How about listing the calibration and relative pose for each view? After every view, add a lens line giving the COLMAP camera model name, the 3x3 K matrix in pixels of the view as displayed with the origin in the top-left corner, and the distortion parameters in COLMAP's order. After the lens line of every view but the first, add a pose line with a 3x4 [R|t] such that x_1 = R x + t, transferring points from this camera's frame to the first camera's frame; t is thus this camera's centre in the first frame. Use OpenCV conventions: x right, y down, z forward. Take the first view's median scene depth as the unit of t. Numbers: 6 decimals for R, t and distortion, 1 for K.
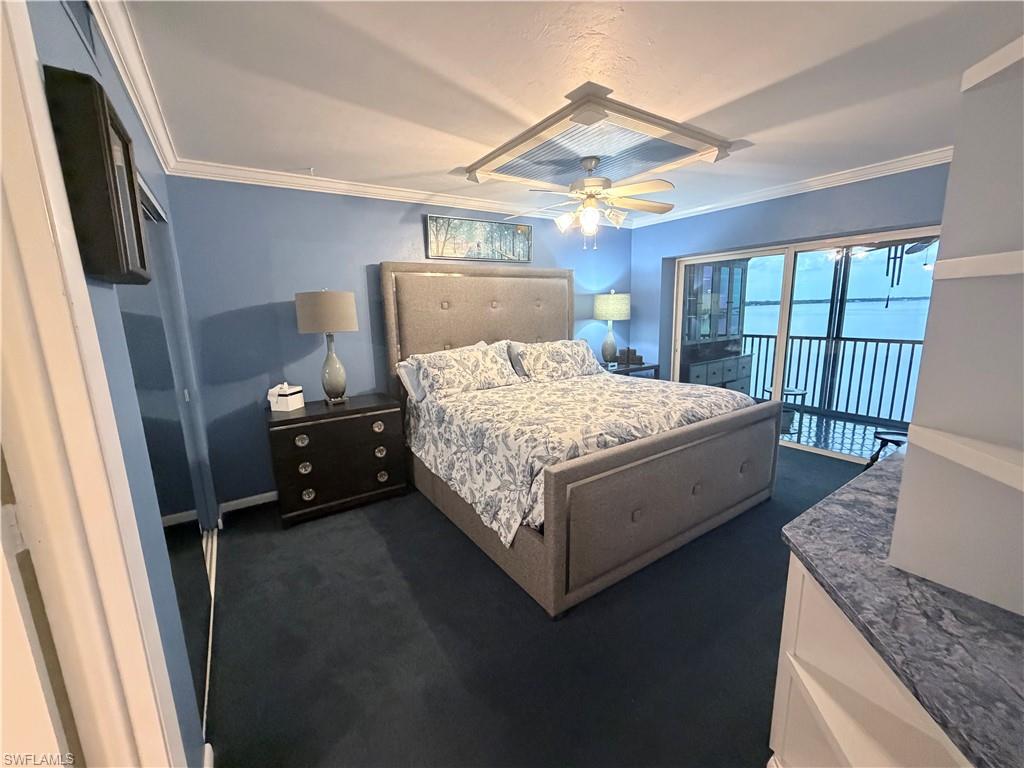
lens RADIAL K [[409.8, 0, 514.5], [0, 409.8, 377.6], [0, 0, 1]] dist [-0.002466, 0.000742]
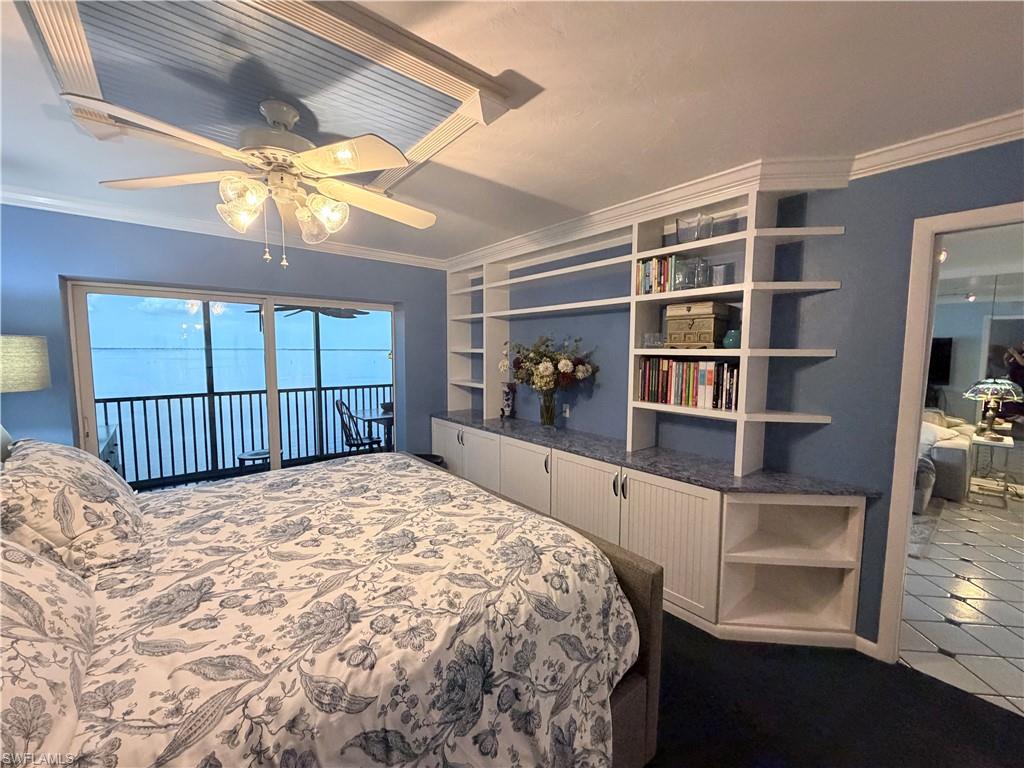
lens RADIAL K [[409.8, 0, 512.1], [0, 409.8, 374.8], [0, 0, 1]] dist [-0.002466, 0.000742]
pose [[-0.096522, -0.034785, 0.994723, -0.311894], [0.166563, 0.984732, 0.050598, -0.108412], [-0.981295, 0.170568, -0.089254, 0.601606]]
